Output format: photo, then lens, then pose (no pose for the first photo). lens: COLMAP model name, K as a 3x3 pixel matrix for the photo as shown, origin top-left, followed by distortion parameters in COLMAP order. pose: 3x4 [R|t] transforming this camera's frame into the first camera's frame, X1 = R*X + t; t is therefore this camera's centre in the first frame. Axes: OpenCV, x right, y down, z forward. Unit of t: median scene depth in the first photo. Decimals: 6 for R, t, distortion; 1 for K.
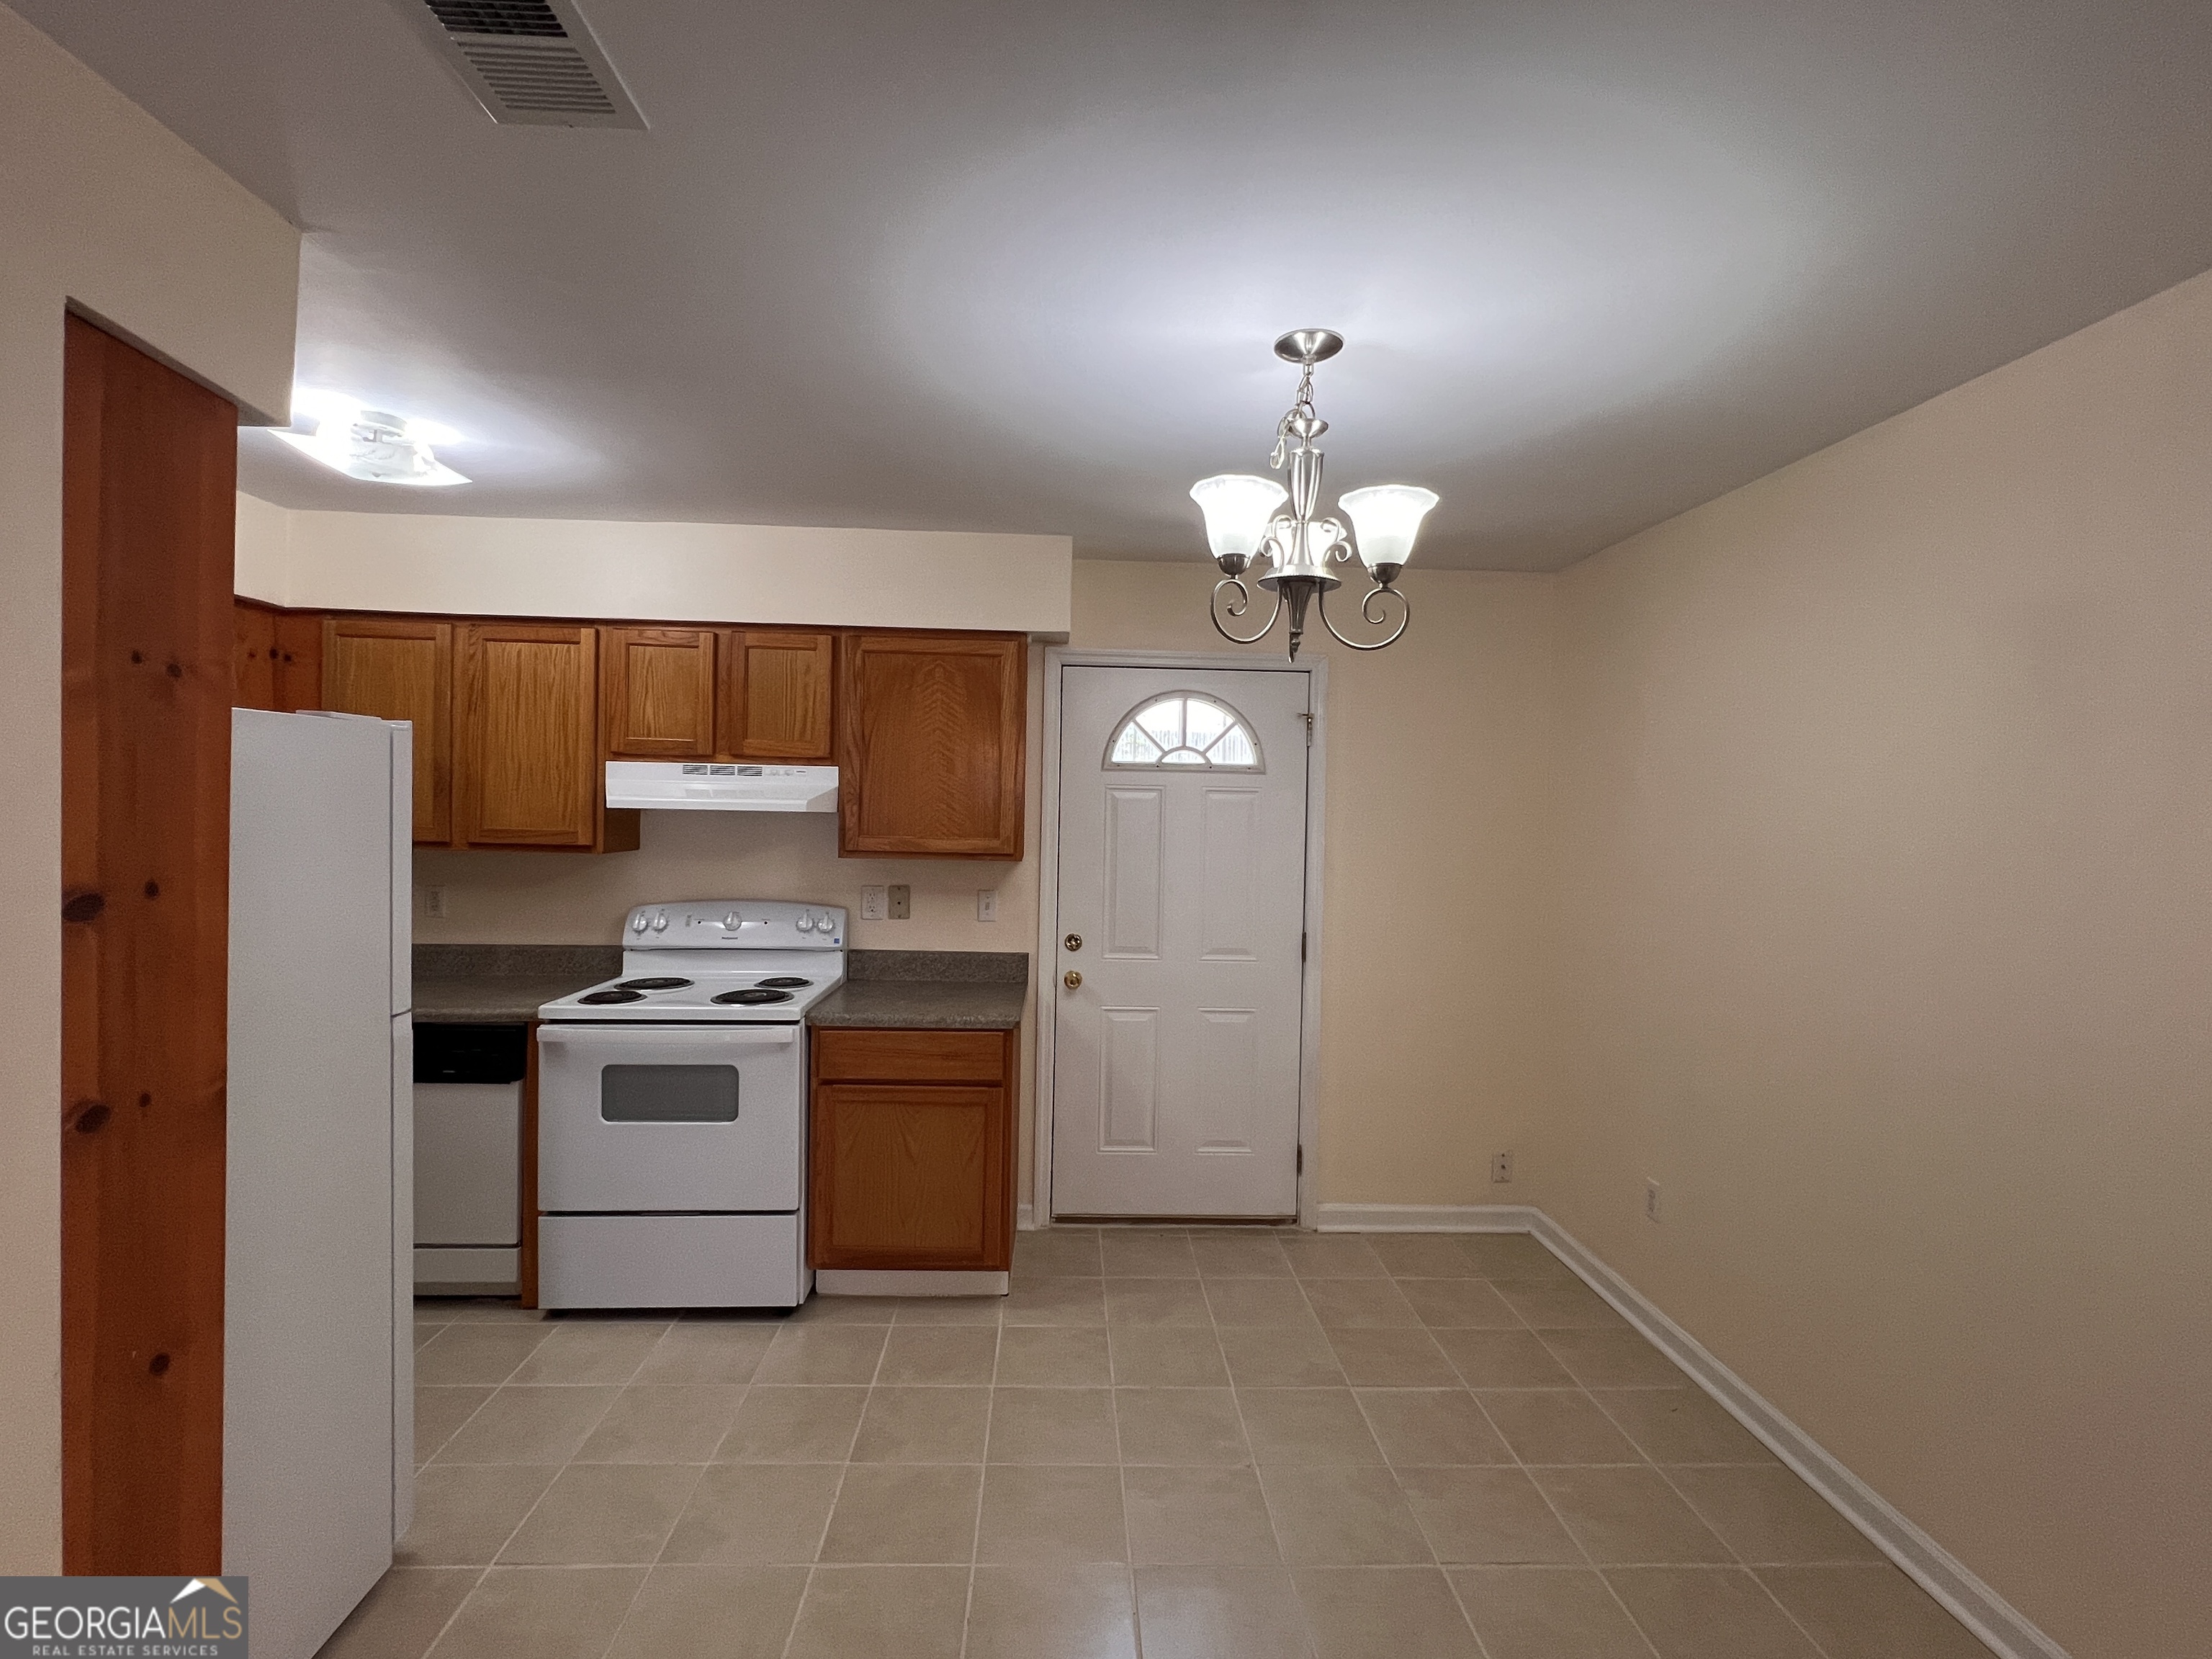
lens RADIAL K [[1015.5, 0, 1098.5], [0, 1015.5, 826.1], [0, 0, 1]] dist [-0.006778, 0.001220]
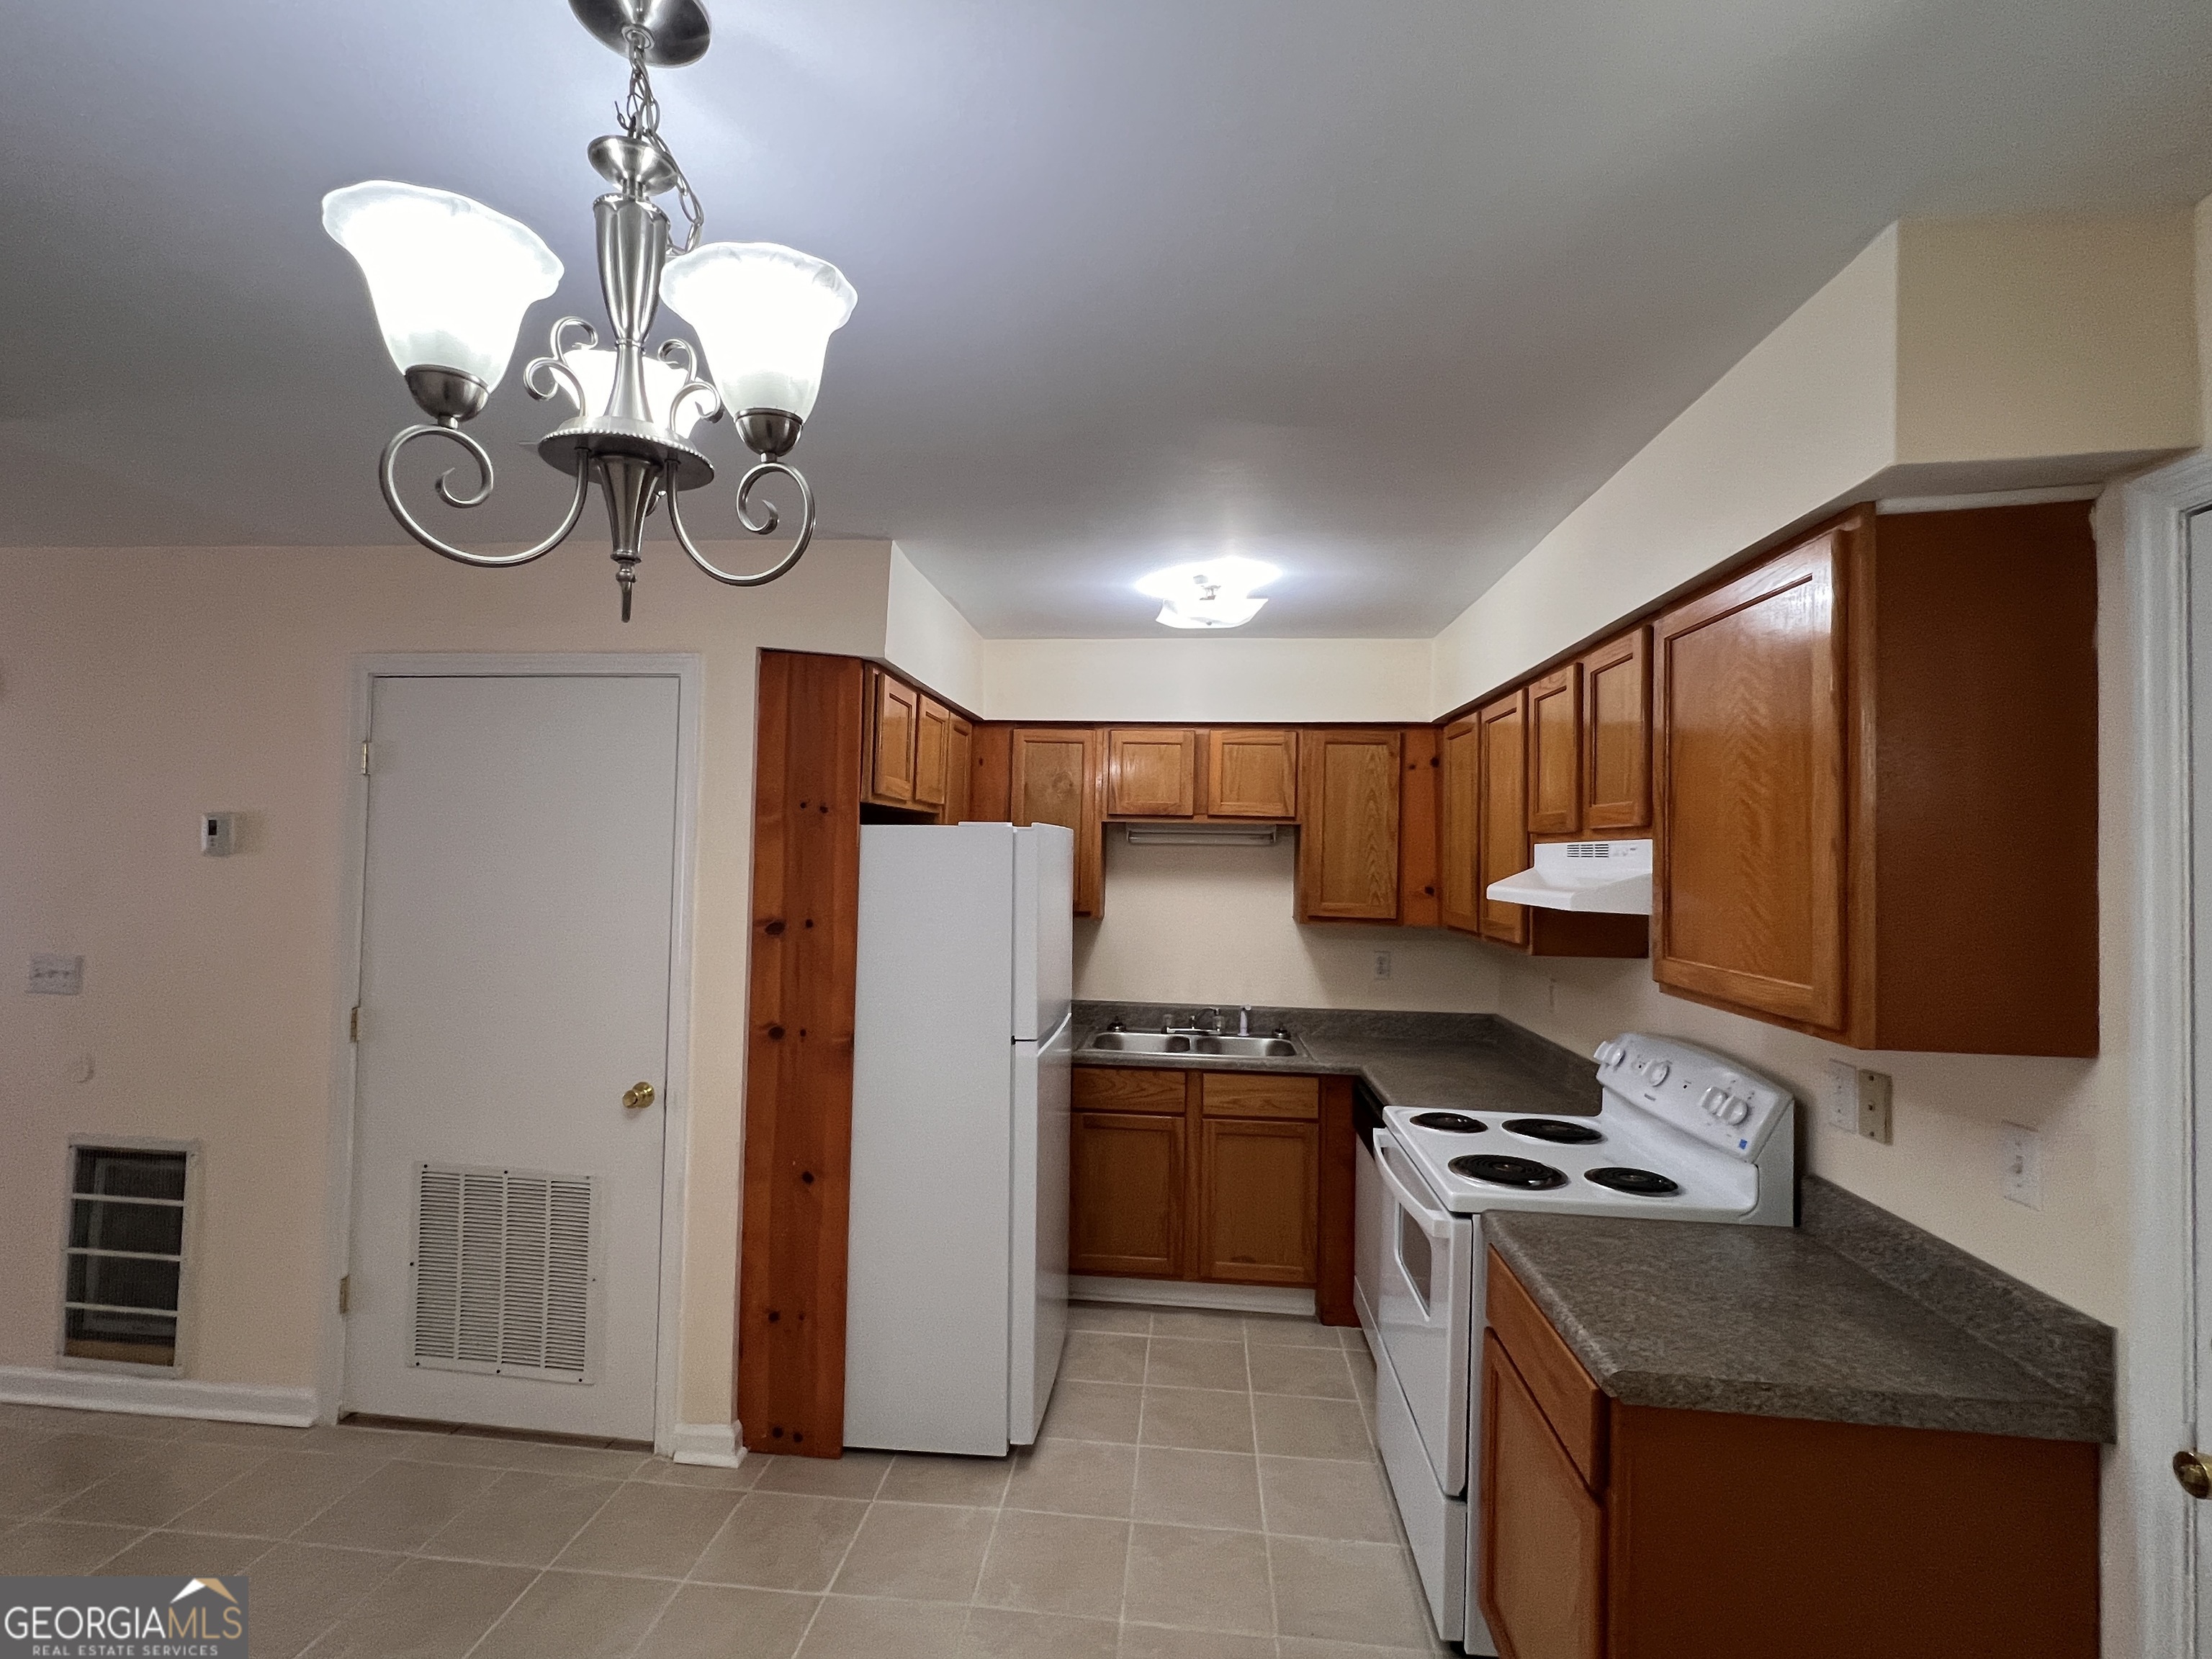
lens RADIAL K [[1013.5, 0, 1097.7], [0, 1013.5, 826.3], [0, 0, 1]] dist [-0.004282, 0.001110]
pose [[-0.133601, -0.053345, -0.989598, 0.385918], [-0.044006, 0.997885, -0.047850, -0.022970], [0.990058, 0.037156, -0.135666, 0.759634]]
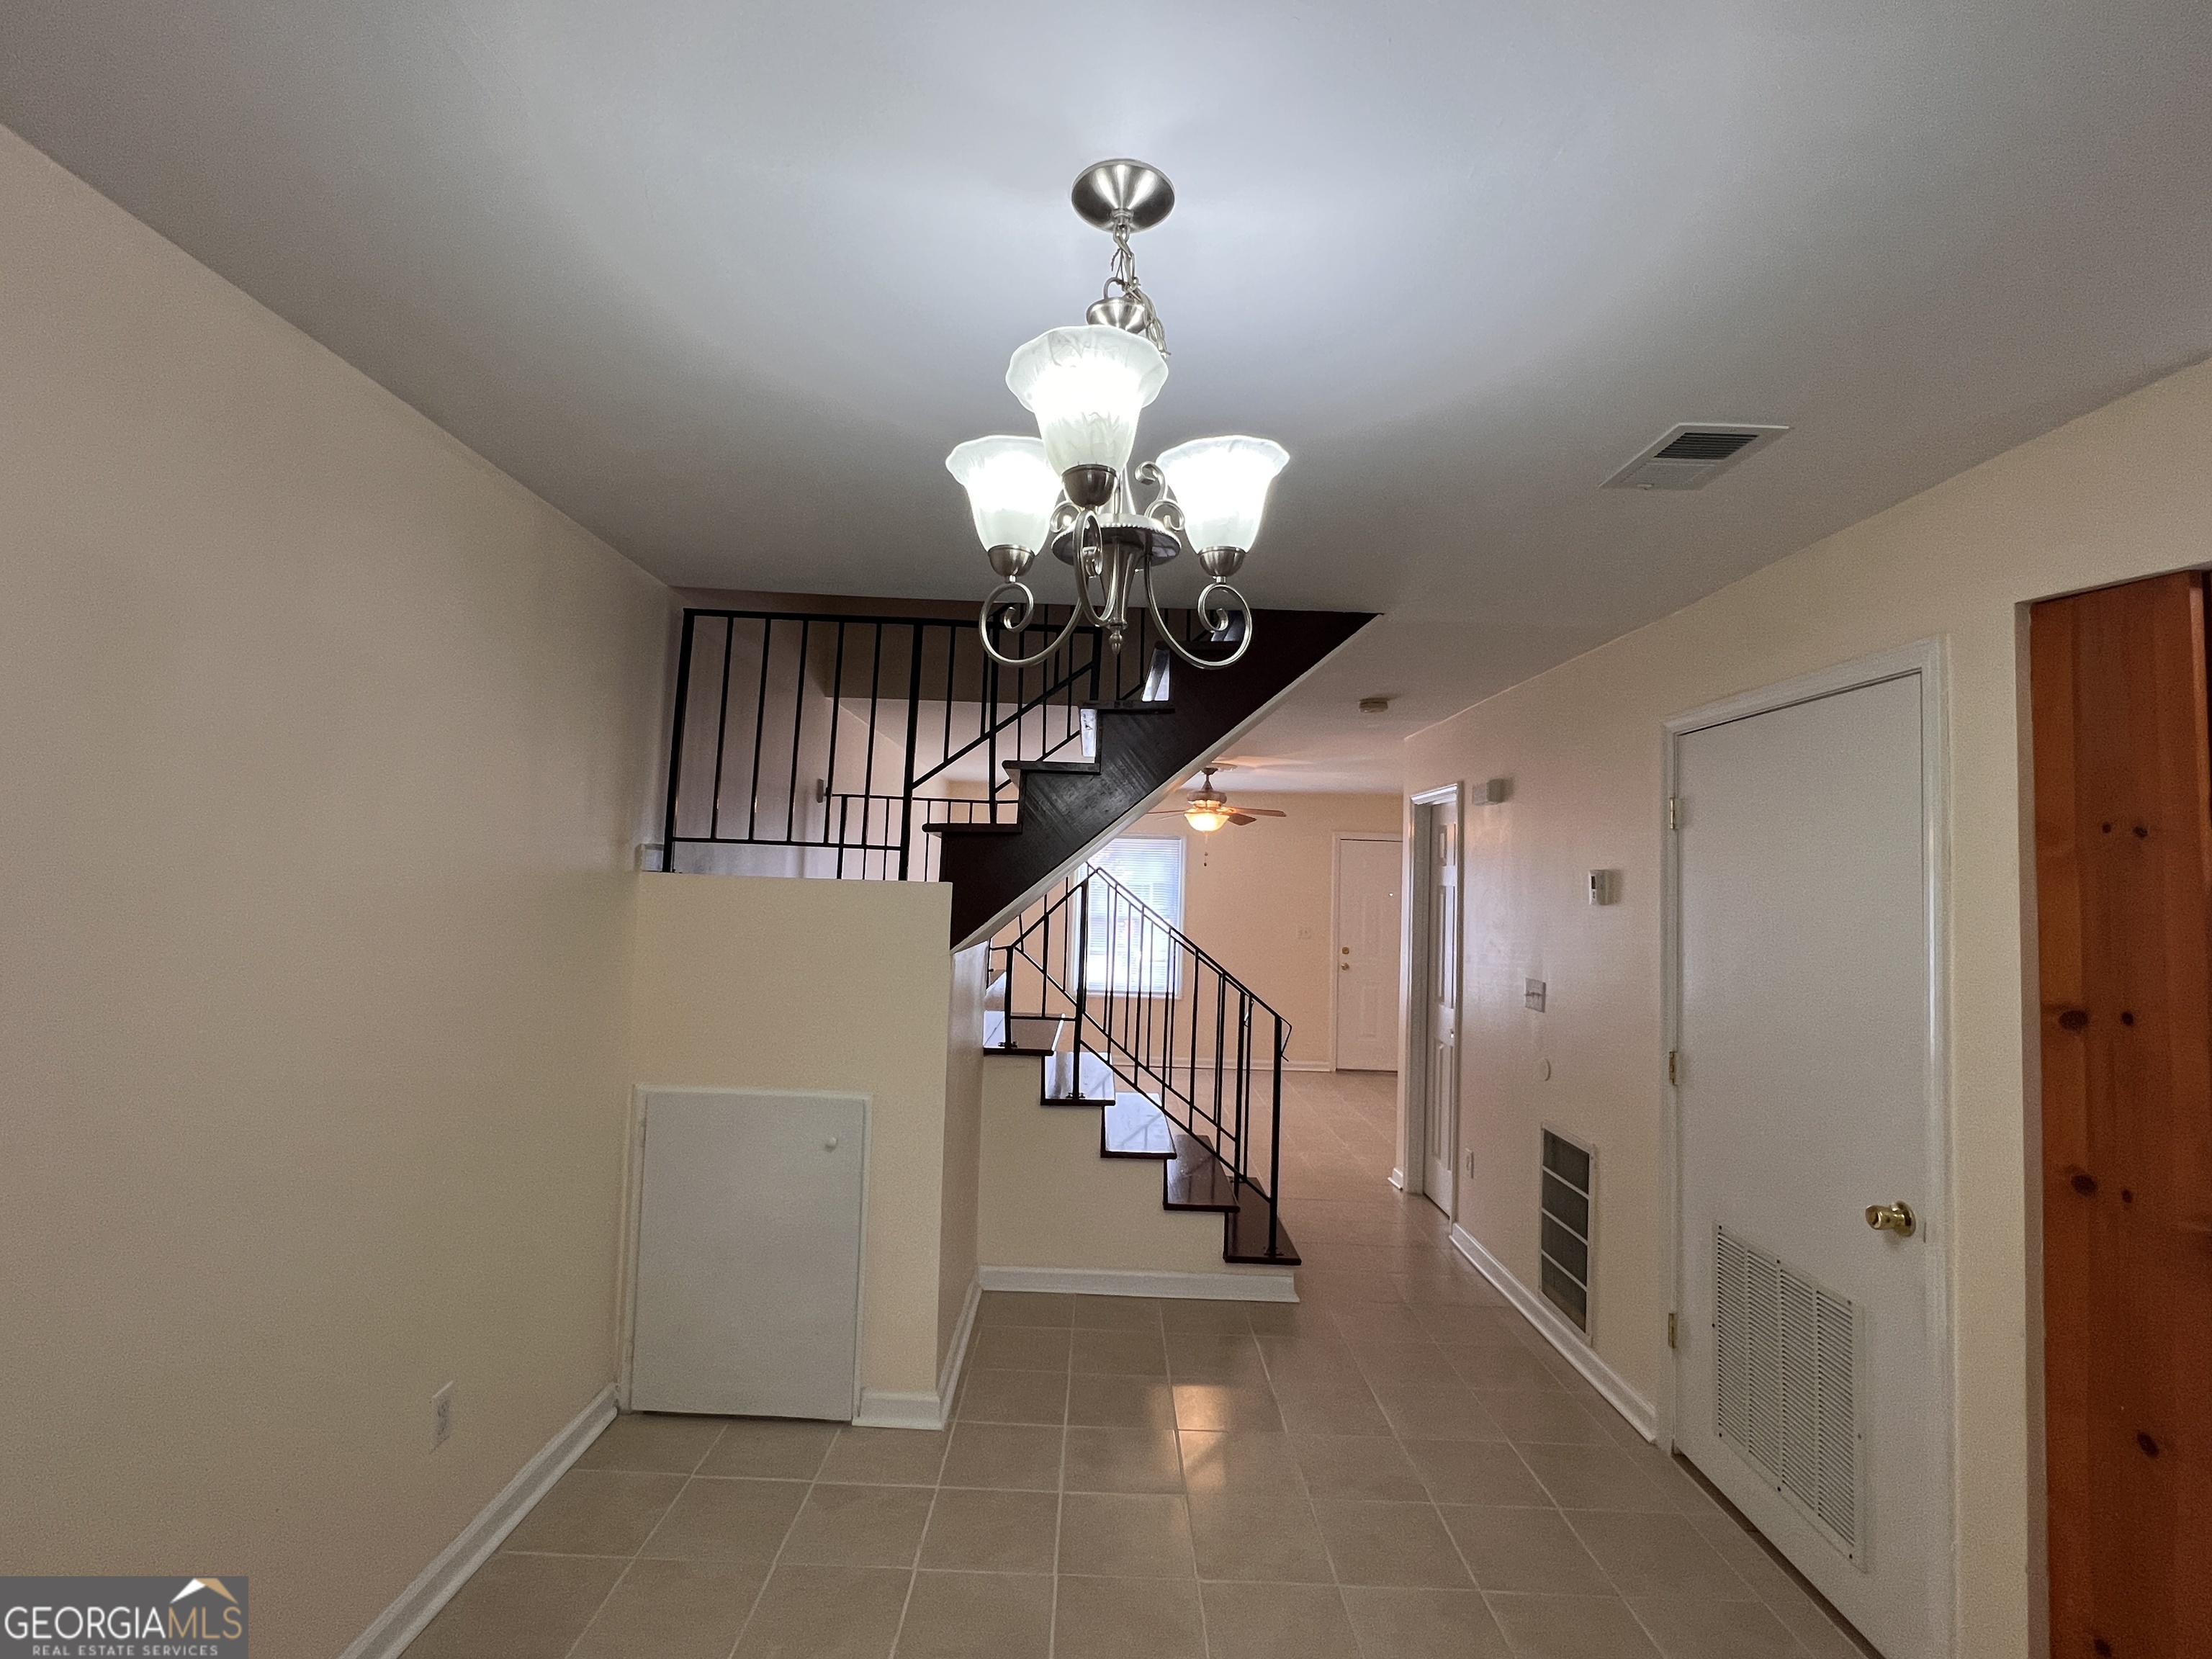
lens RADIAL K [[1013.5, 0, 1097.7], [0, 1013.5, 826.3], [0, 0, 1]] dist [-0.004282, 0.001110]
pose [[-0.997722, -0.053489, 0.041097, 0.100382], [-0.054958, 0.997857, -0.035499, -0.022836], [-0.039110, -0.037677, -0.998524, 0.946993]]
